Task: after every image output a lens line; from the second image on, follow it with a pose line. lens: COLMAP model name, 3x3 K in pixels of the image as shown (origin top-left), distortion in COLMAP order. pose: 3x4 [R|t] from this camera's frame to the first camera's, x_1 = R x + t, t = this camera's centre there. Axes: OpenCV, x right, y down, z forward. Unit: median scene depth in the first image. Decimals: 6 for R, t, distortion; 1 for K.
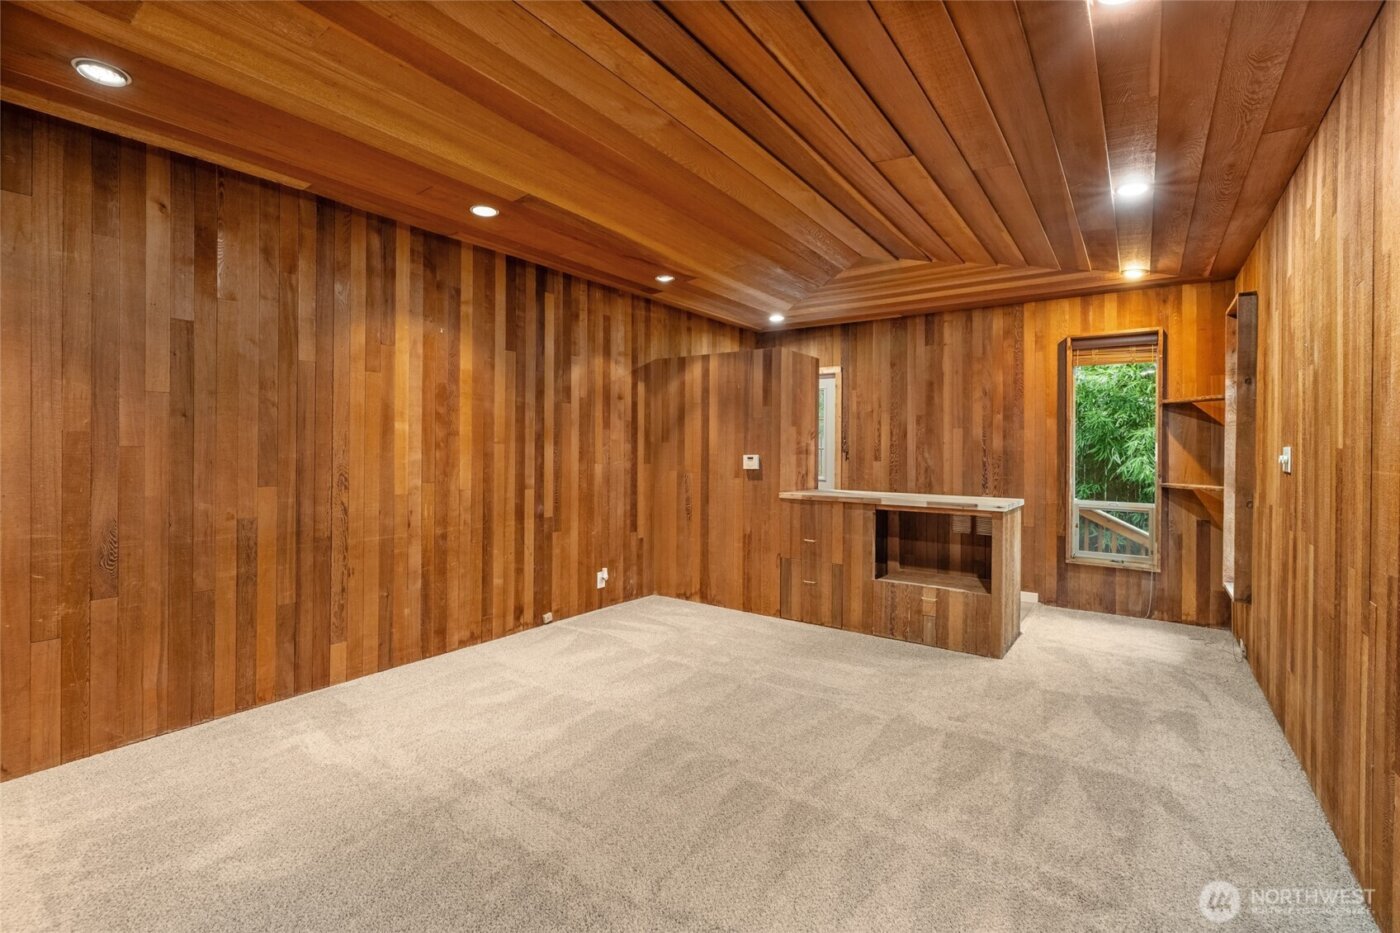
lens RADIAL K [[623.1, 0, 703.3], [0, 623.1, 446.5], [0, 0, 1]] dist [-0.007677, 0.001533]
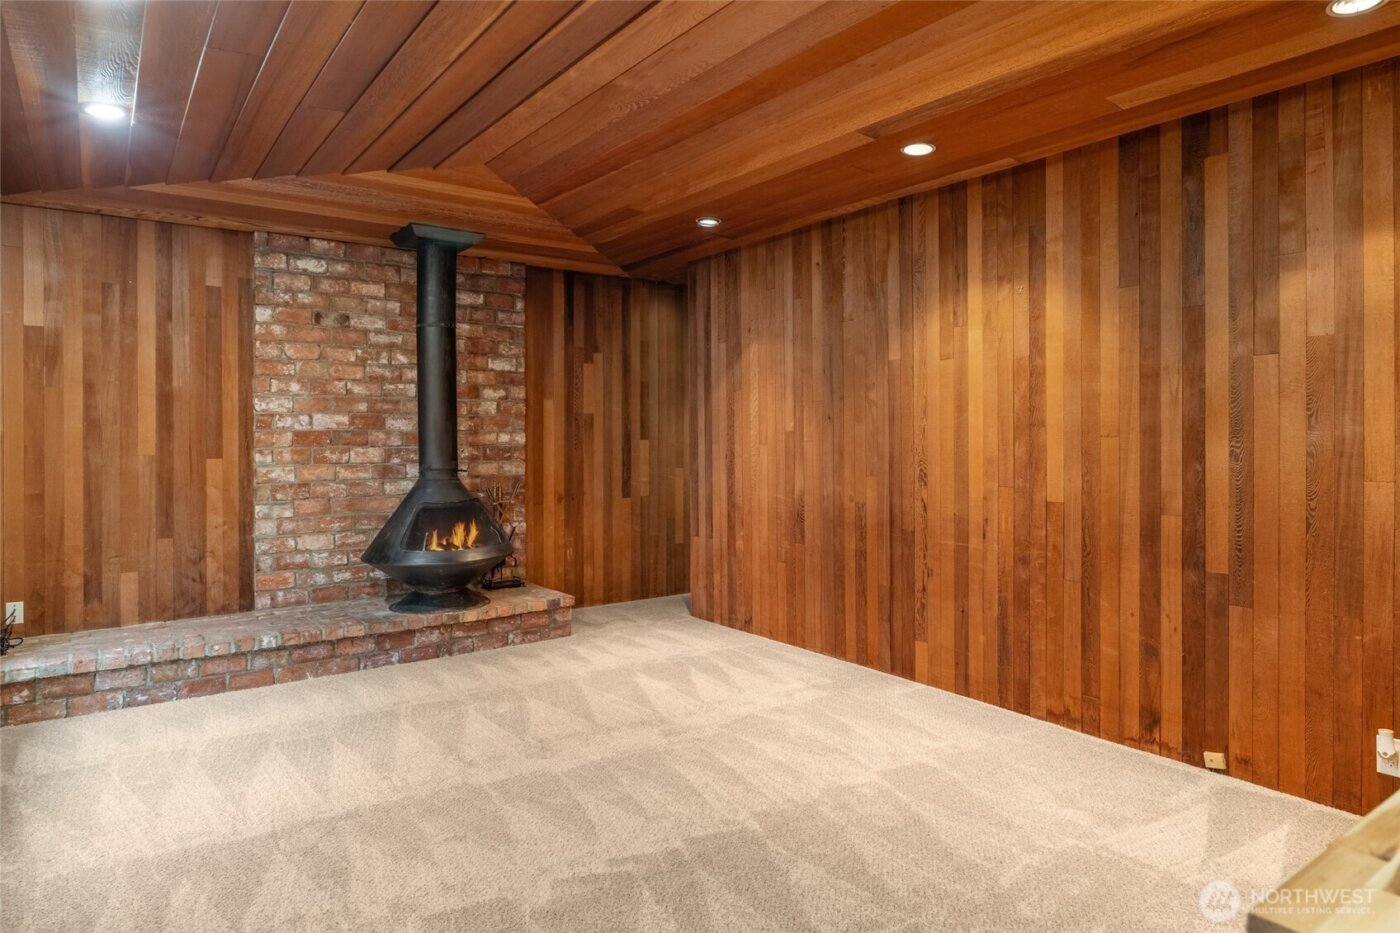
lens RADIAL K [[840.5, 0, 709.8], [0, 840.5, 437.6], [0, 0, 1]] dist [-0.005462, 0.002790]
pose [[-0.313482, -0.006007, -0.949575, 0.684046], [-0.001864, 0.999982, -0.005711, 0.002321], [0.949592, -0.000020, -0.313487, 0.968125]]
